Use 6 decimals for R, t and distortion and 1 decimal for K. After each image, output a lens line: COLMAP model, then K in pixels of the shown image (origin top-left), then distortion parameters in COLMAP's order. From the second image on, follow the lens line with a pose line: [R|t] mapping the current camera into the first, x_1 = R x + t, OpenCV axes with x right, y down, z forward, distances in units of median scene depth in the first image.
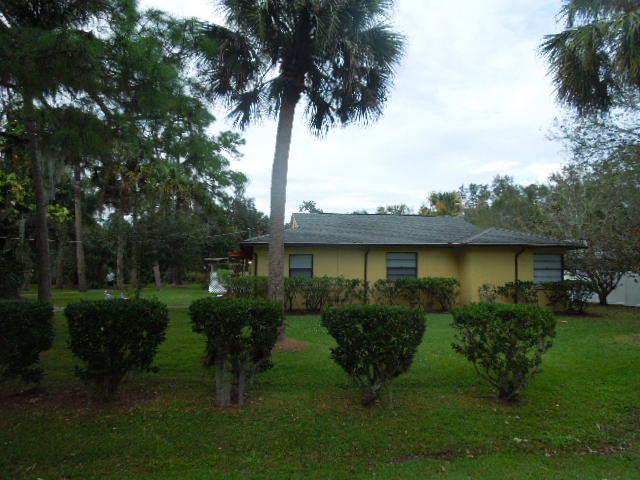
lens RADIAL K [[469.3, 0, 320.0], [0, 469.3, 240.0], [0, 0, 1]] dist [-0.046222, -0.000109]
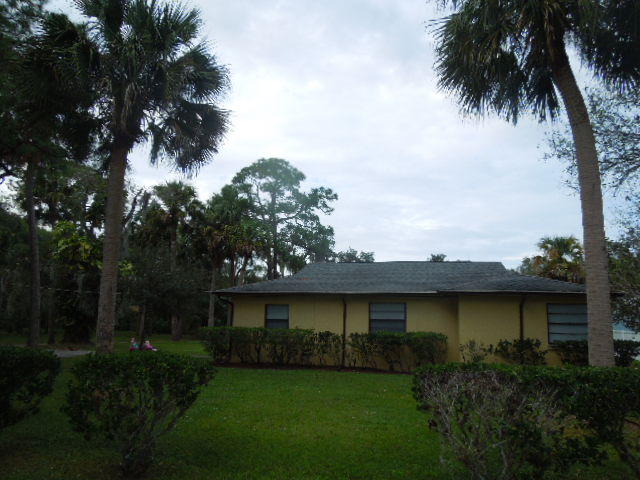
lens RADIAL K [[463.2, 0, 320.0], [0, 463.2, 261.0], [0, 0, 1]] dist [0.002507, 0.000488]
pose [[0.941611, -0.032540, -0.335125, 0.356128], [0.008265, 0.997253, -0.073609, 0.011125], [0.336600, 0.066541, 0.939294, 0.122910]]
